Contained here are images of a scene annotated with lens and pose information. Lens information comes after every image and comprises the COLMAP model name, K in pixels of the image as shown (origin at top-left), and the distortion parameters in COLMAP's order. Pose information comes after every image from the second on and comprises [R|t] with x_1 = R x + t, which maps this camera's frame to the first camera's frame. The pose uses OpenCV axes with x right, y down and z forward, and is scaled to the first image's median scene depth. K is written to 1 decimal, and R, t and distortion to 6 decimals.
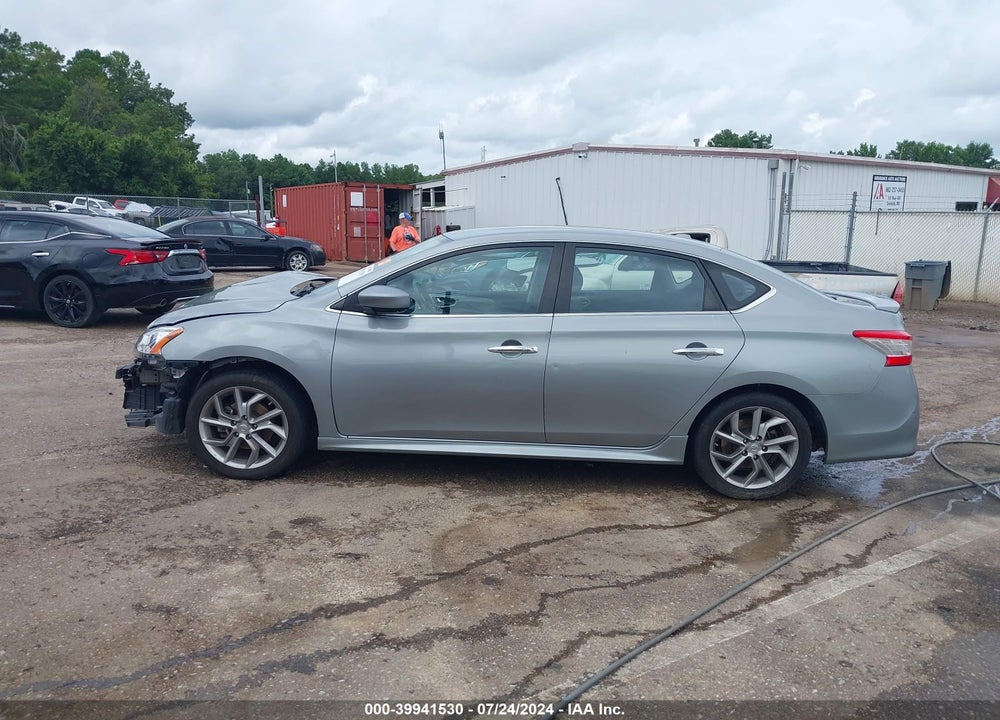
lens RADIAL K [[782.0, 0, 511.1], [0, 782.0, 356.0], [0, 0, 1]] dist [0.015734, -0.019985]
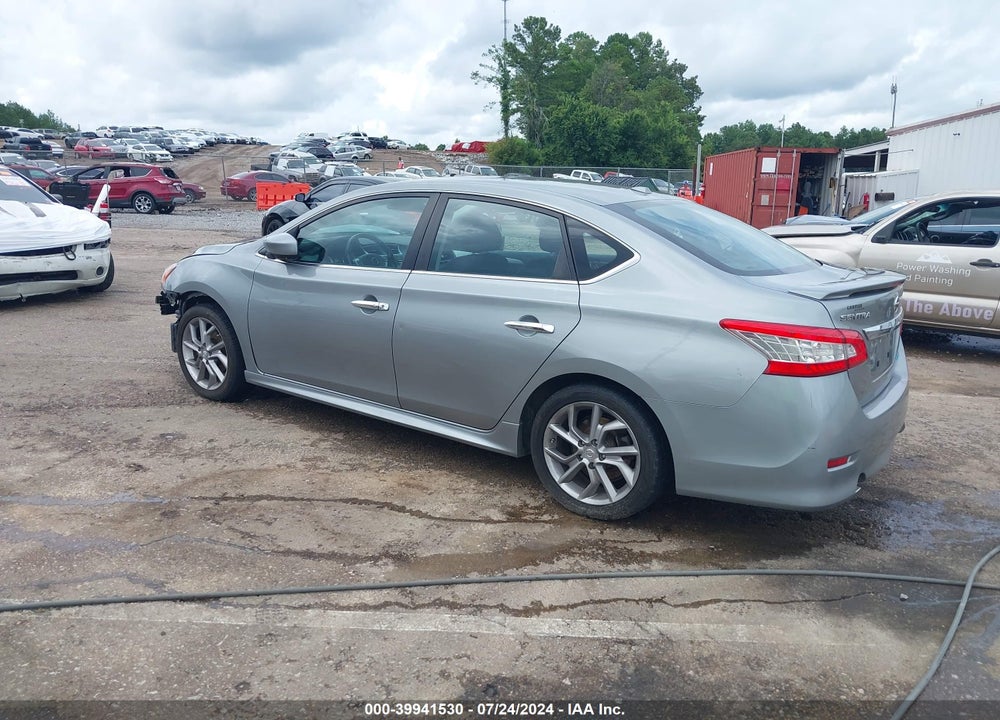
lens RADIAL K [[782.0, 0, 522.1], [0, 782.0, 371.4], [0, 0, 1]] dist [0.015734, -0.019985]
pose [[0.822297, 0.128950, -0.554257, 0.113522], [-0.098652, 0.991543, 0.084325, -0.004364], [0.560443, -0.014662, 0.828063, 0.049758]]
